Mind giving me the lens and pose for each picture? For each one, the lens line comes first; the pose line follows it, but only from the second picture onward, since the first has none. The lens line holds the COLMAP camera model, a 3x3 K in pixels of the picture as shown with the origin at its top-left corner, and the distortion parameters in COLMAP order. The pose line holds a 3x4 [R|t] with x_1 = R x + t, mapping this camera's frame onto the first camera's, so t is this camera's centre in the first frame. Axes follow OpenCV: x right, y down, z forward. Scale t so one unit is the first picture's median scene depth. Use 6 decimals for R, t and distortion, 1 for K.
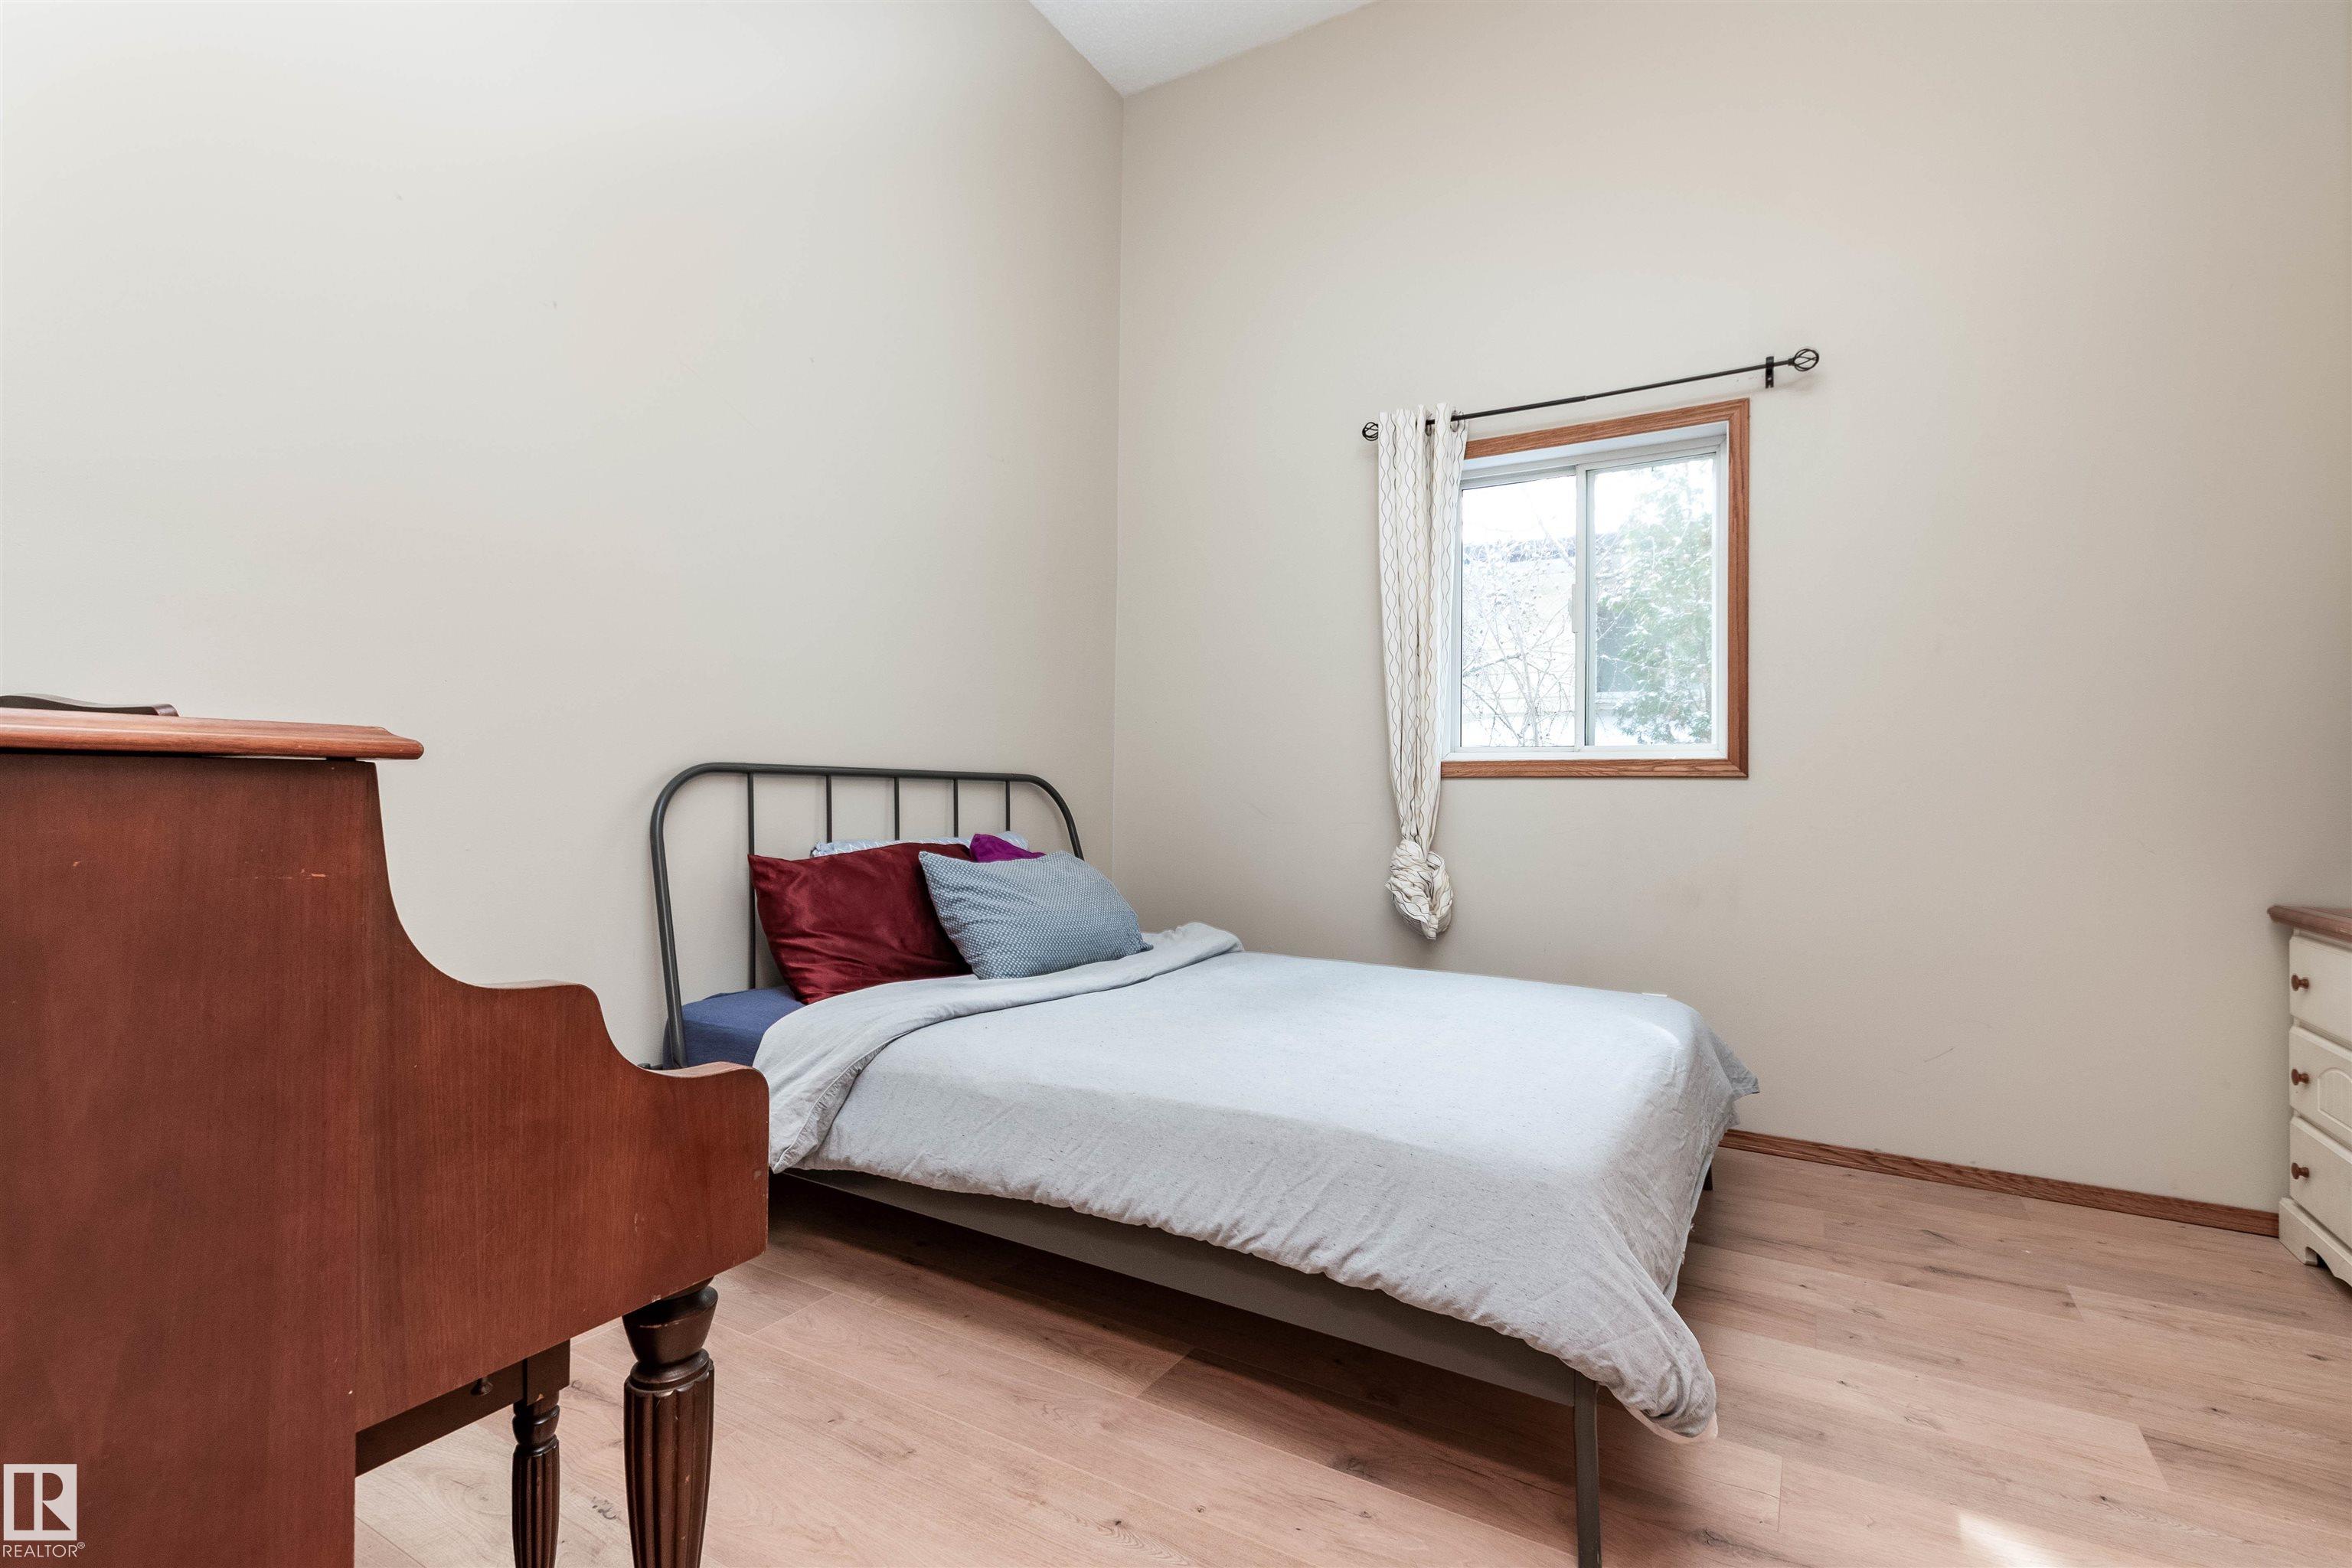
lens RADIAL K [[1040.4, 0, 1179.1], [0, 1040.4, 785.0], [0, 0, 1]] dist [0.006590, -0.002670]
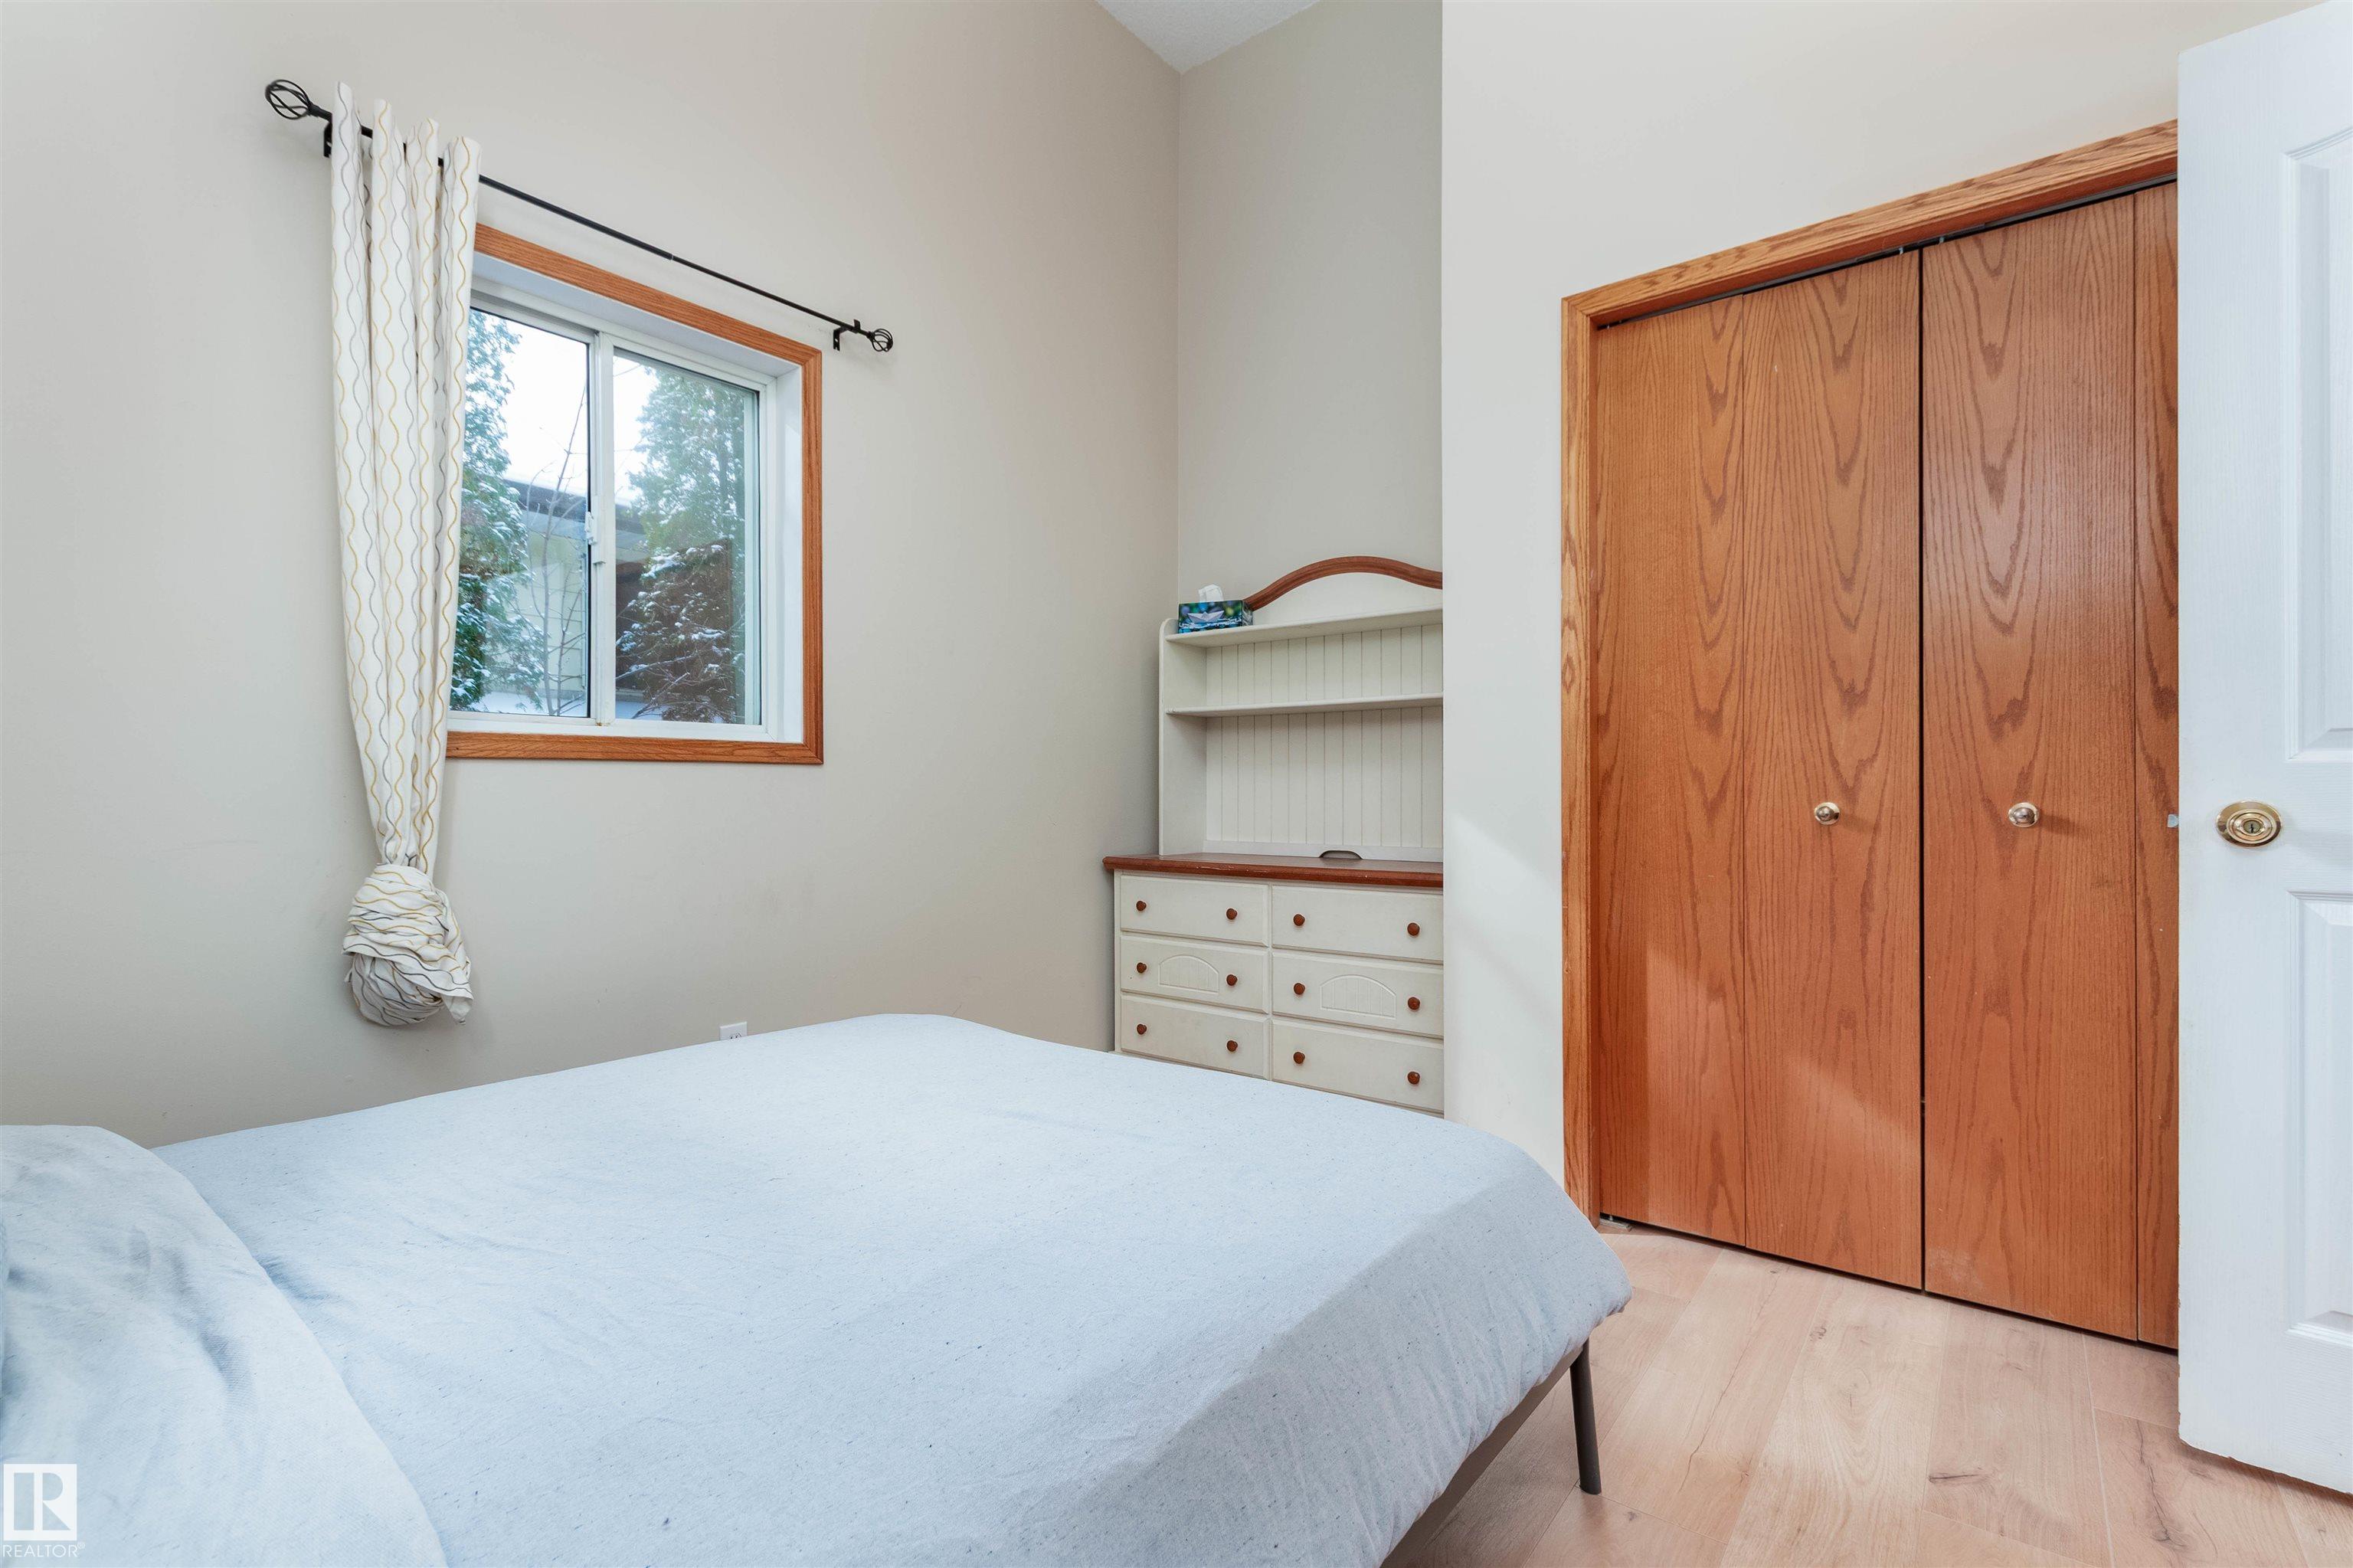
lens RADIAL K [[1040.8, 0, 1175.7], [0, 1040.8, 791.0], [0, 0, 1]] dist [0.006590, -0.002670]
pose [[0.157156, -0.013336, 0.987484, -0.298671], [-0.007793, 0.999861, 0.014743, 0.000463], [-0.987543, -0.010012, 0.157031, 0.512619]]
